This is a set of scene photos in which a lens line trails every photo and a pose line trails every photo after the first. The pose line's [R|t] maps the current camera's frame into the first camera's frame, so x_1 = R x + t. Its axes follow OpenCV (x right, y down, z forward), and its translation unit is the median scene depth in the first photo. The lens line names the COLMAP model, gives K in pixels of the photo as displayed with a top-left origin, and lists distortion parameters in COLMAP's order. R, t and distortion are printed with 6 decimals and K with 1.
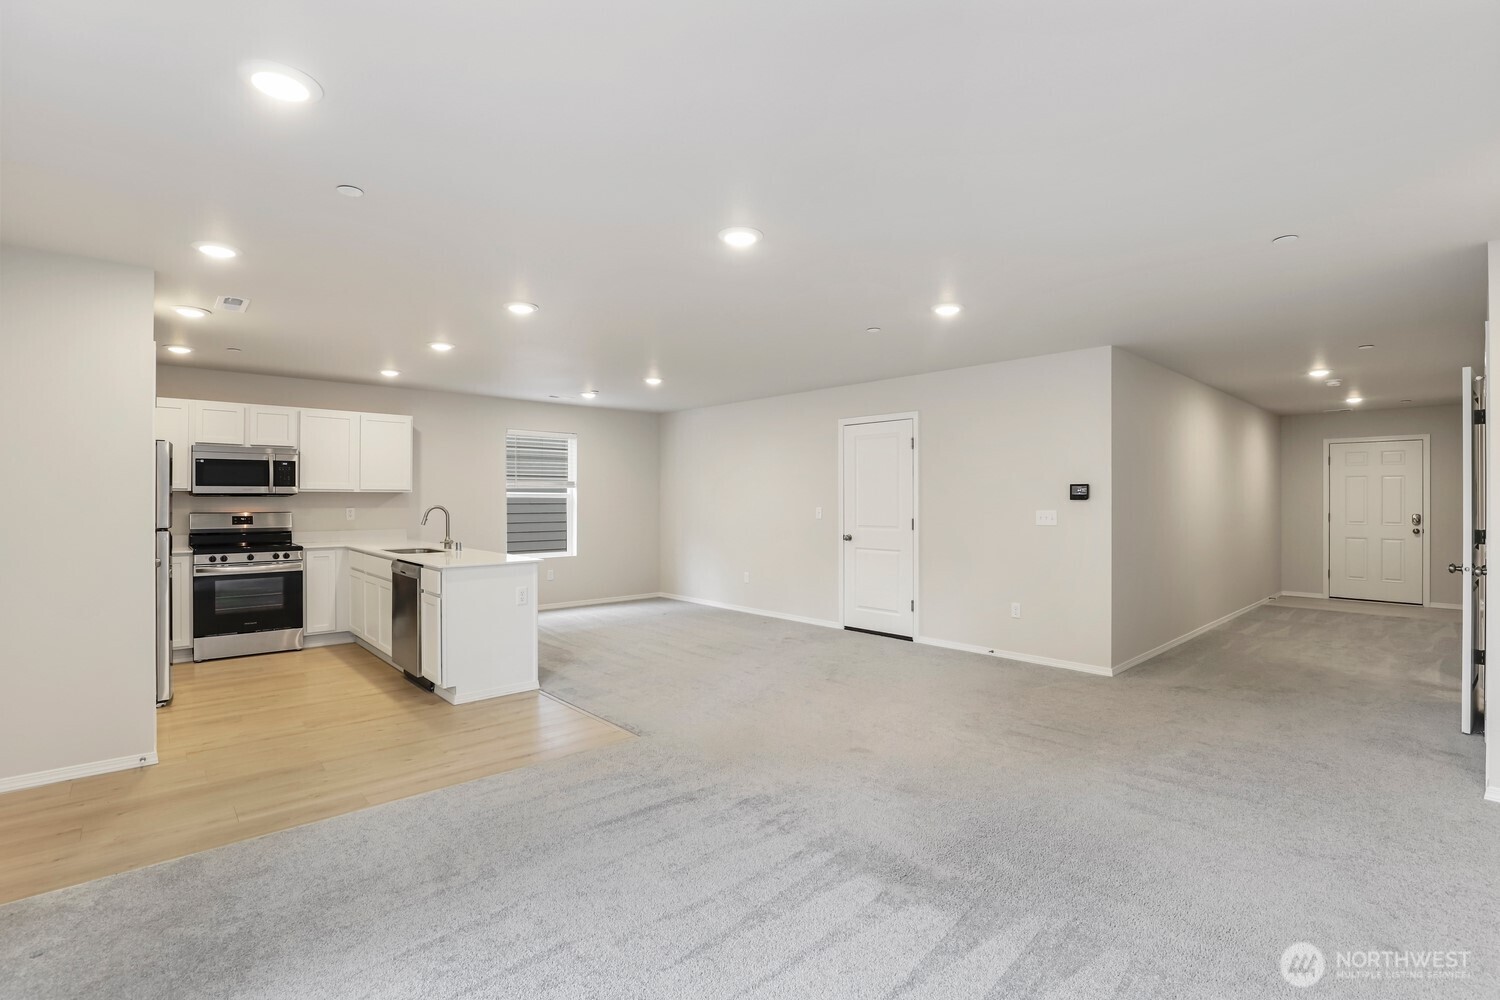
lens RADIAL K [[688.3, 0, 756.9], [0, 688.3, 502.7], [0, 0, 1]] dist [-0.029165, 0.002965]
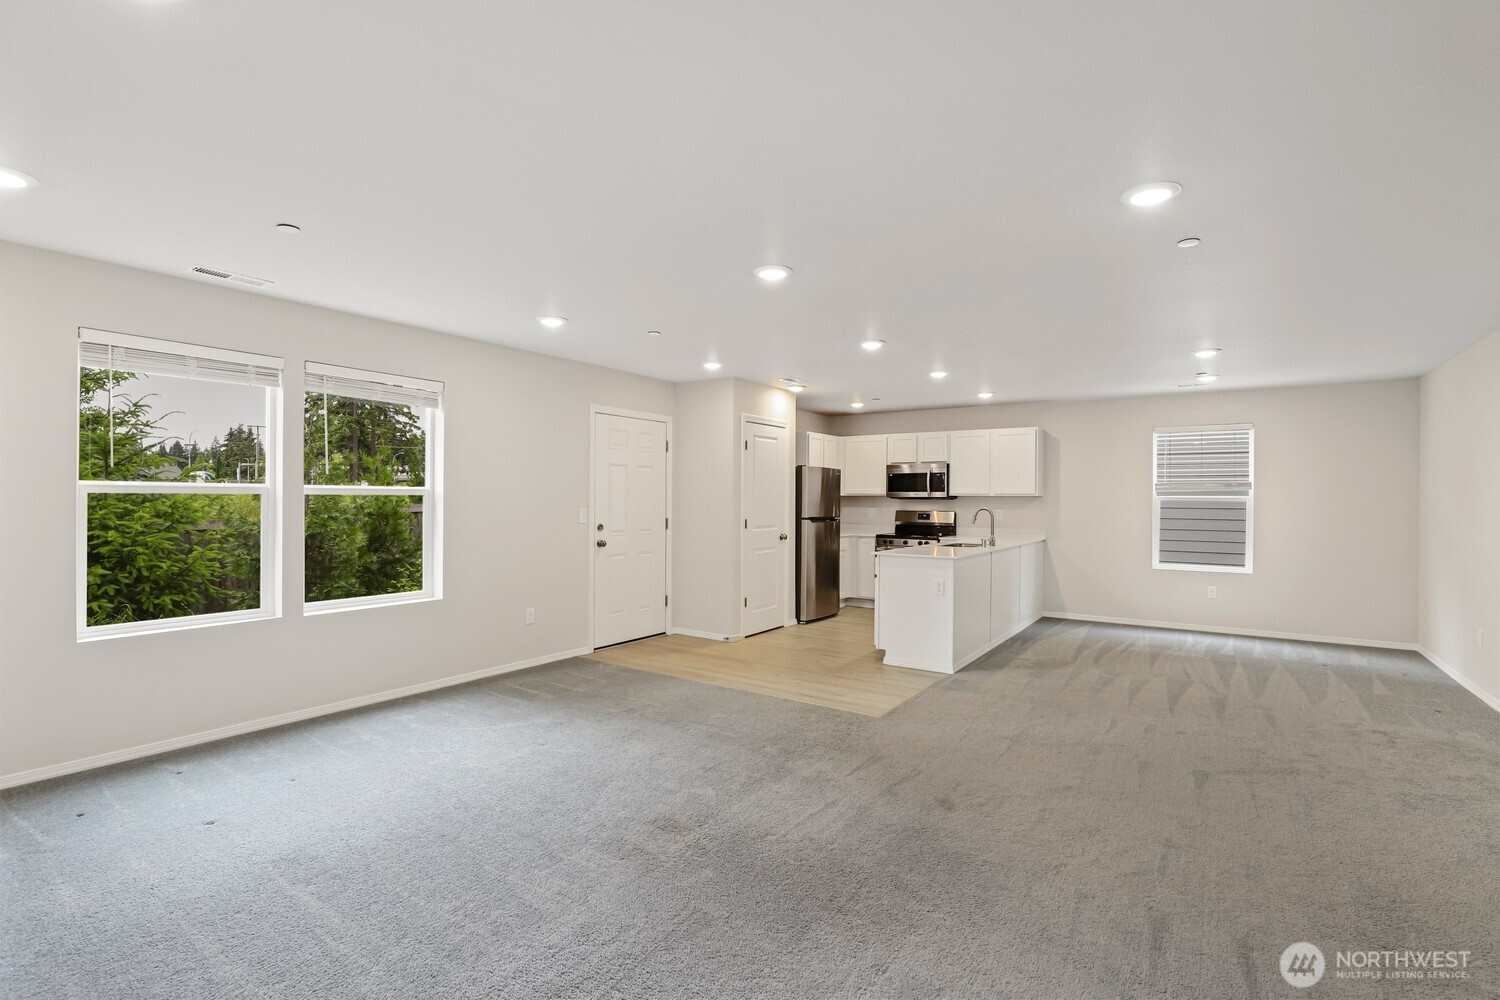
lens RADIAL K [[688.3, 0, 756.8], [0, 688.3, 505.4], [0, 0, 1]] dist [-0.029165, 0.002965]
pose [[0.227905, 0.008462, -0.973647, 0.537476], [-0.012450, 0.999906, 0.005776, -0.000701], [0.973604, 0.010806, 0.227989, 0.351047]]
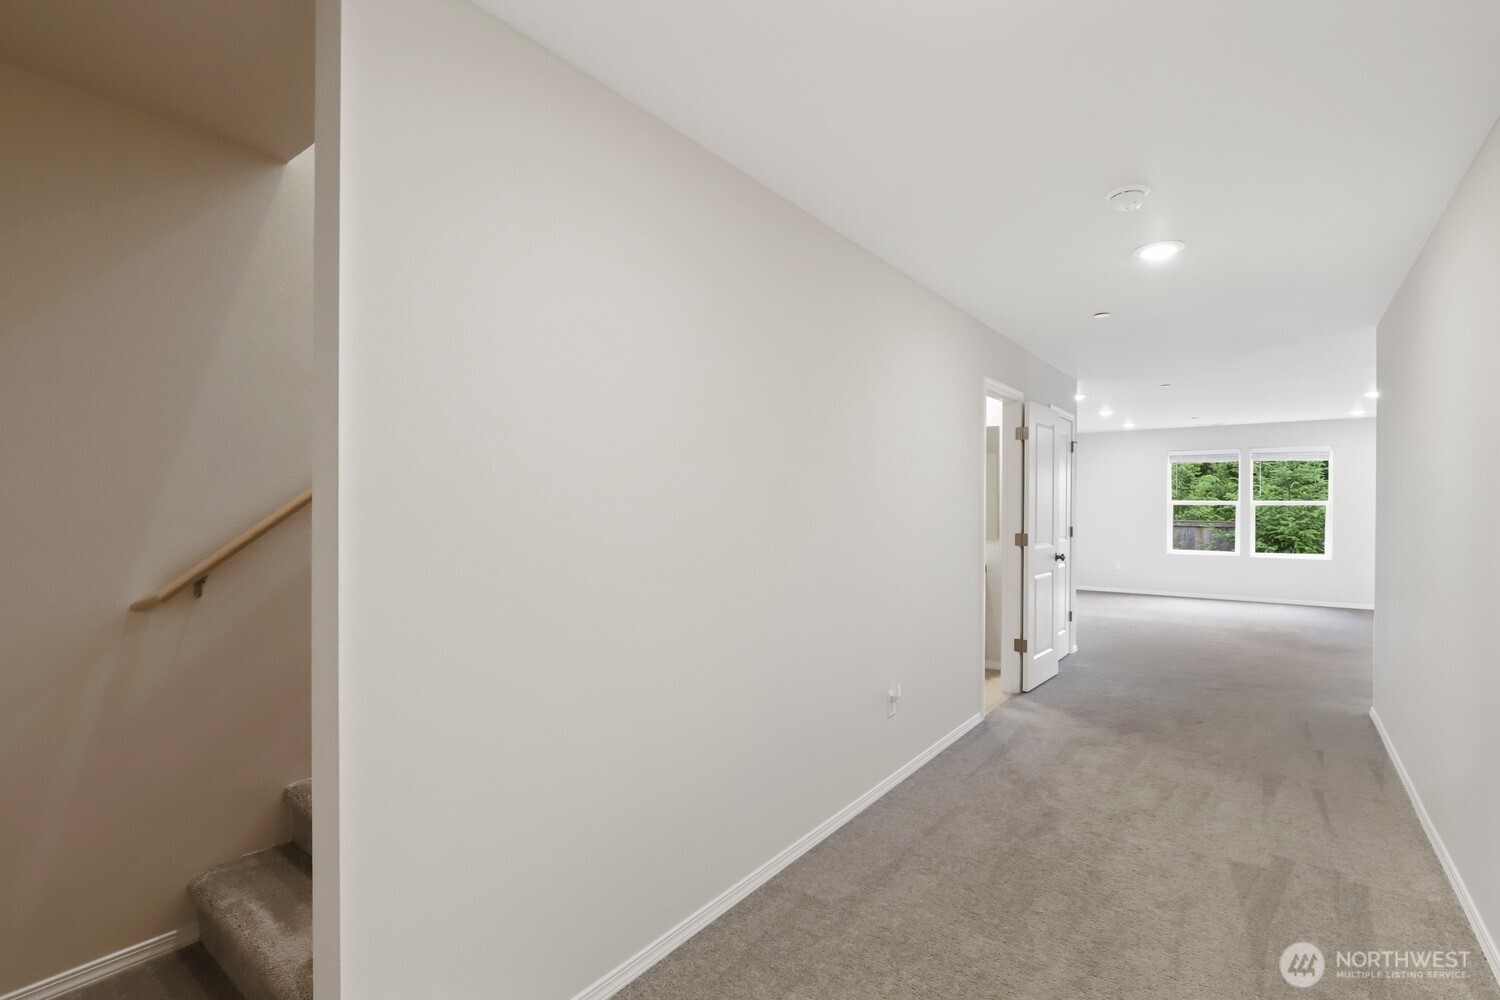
lens RADIAL K [[688.3, 0, 741.4], [0, 688.3, 505.6], [0, 0, 1]] dist [-0.029165, 0.002965]
pose [[-0.986250, -0.004449, -0.165202, 1.195164], [-0.006144, 0.999934, 0.009749, -0.008087], [0.165147, 0.010630, -0.986212, 1.402712]]
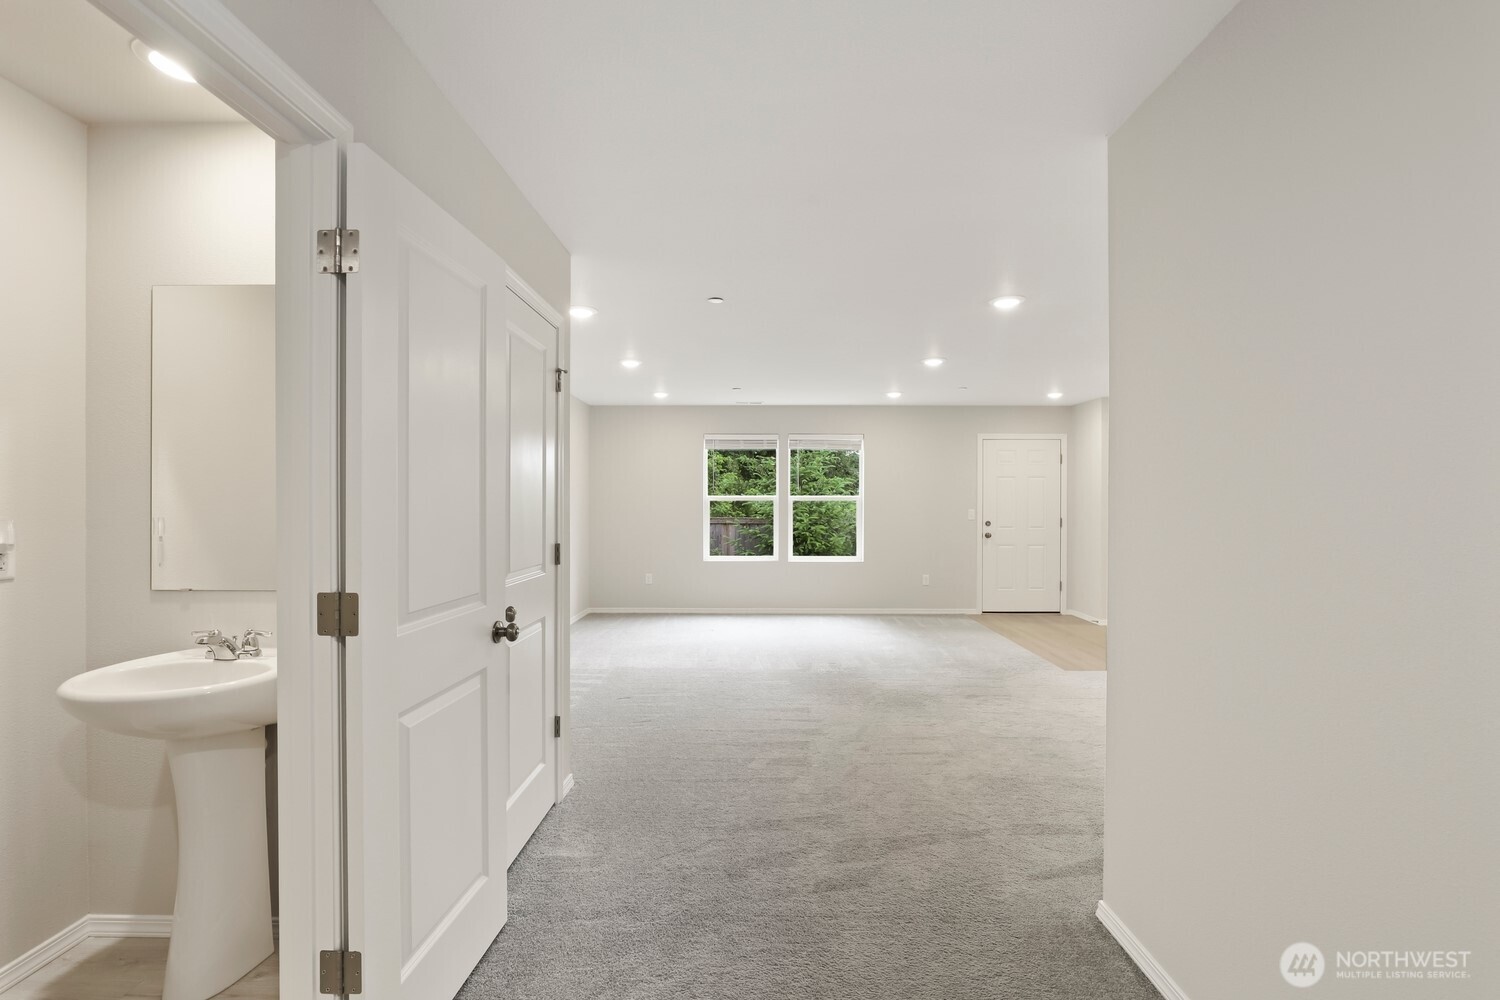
lens RADIAL K [[688.3, 0, 746.0], [0, 688.3, 502.7], [0, 0, 1]] dist [-0.029165, 0.002965]
pose [[-0.692499, -0.002666, -0.721414, 0.822205], [-0.009265, 0.999944, 0.005198, -0.003745], [0.721360, 0.010284, -0.692484, 0.943377]]
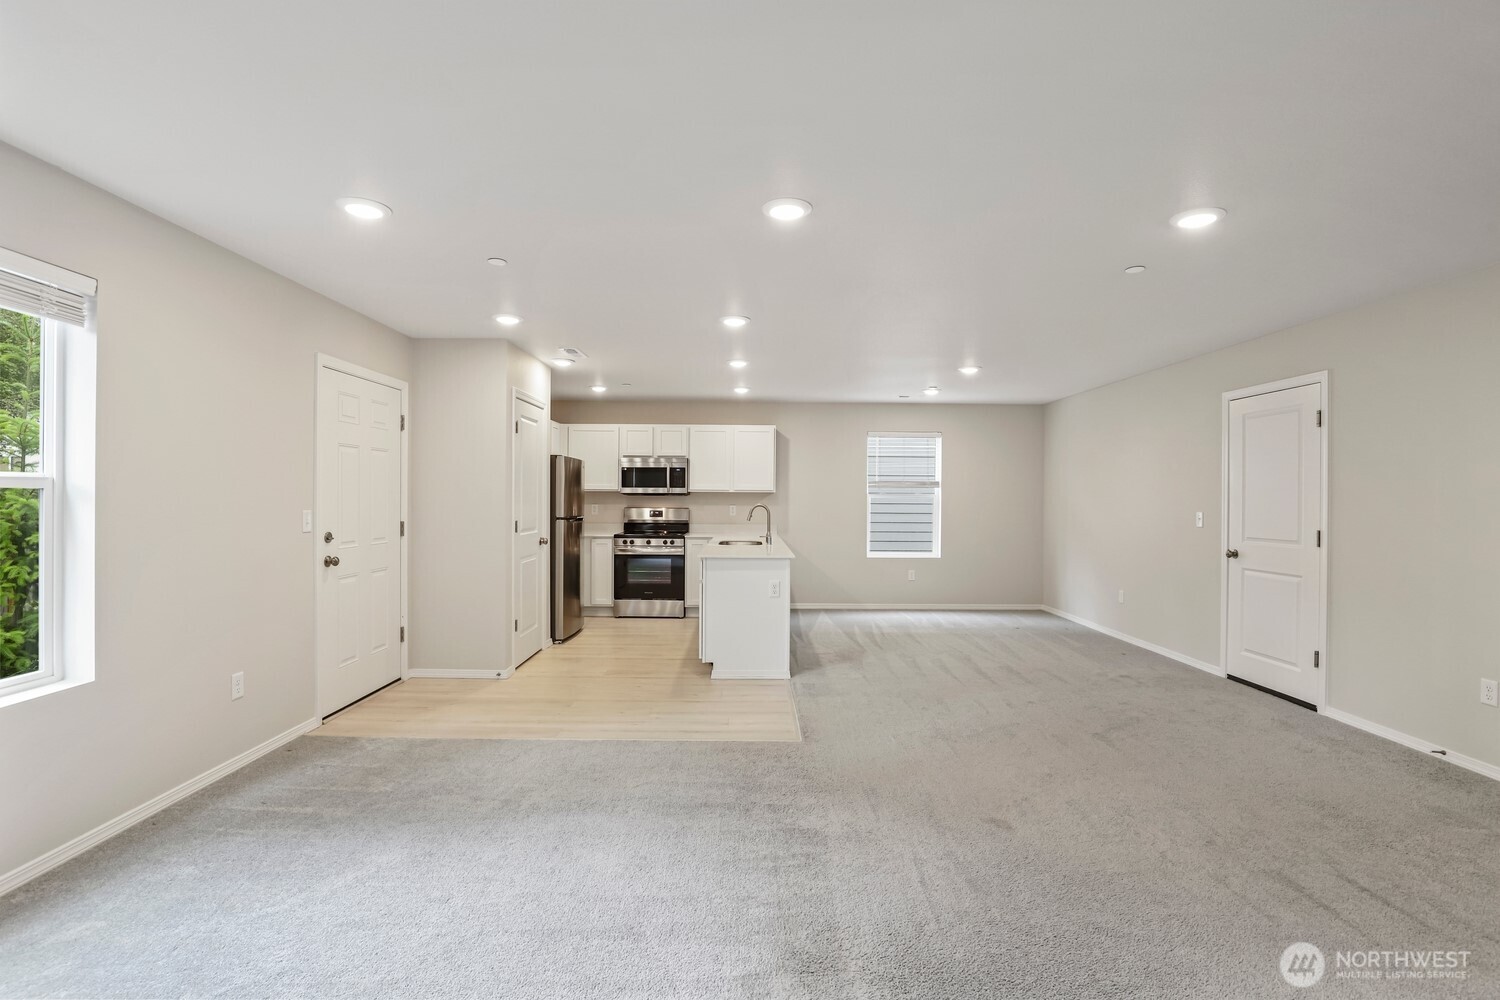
lens RADIAL K [[688.3, 0, 757.4], [0, 688.3, 498.3], [0, 0, 1]] dist [-0.029165, 0.002965]
pose [[0.743325, 0.003948, -0.668919, 0.275157], [-0.010068, 0.999935, -0.005286, 0.001217], [0.668855, 0.010664, 0.743317, 0.146075]]
